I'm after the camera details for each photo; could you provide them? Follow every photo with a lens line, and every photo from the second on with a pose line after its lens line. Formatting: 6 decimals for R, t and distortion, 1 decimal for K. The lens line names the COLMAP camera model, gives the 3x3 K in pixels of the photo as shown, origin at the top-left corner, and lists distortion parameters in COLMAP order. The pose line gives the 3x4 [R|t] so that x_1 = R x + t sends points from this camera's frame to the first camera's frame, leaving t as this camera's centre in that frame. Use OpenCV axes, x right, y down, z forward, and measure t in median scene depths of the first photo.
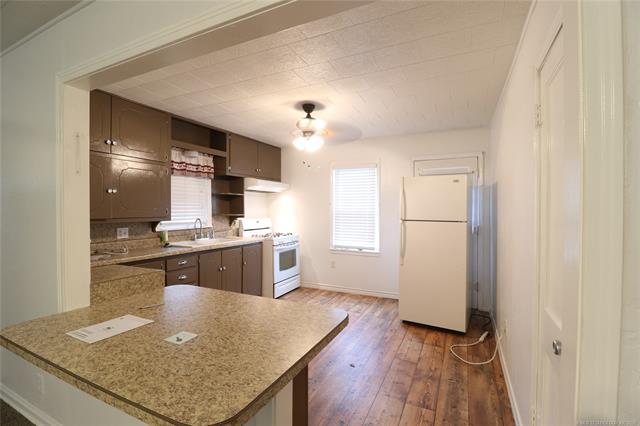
lens RADIAL K [[295.0, 0, 318.7], [0, 295.0, 211.6], [0, 0, 1]] dist [-0.013612, -0.002198]
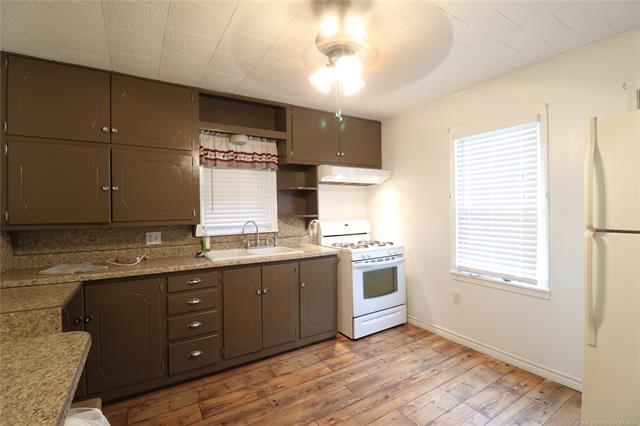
lens RADIAL K [[295.0, 0, 318.2], [0, 295.0, 211.3], [0, 0, 1]] dist [-0.013612, -0.002198]
pose [[0.847083, -0.009800, -0.531370, 0.140883], [0.010696, 0.999942, -0.001391, 0.000580], [0.531352, -0.004505, 0.847139, 0.378308]]
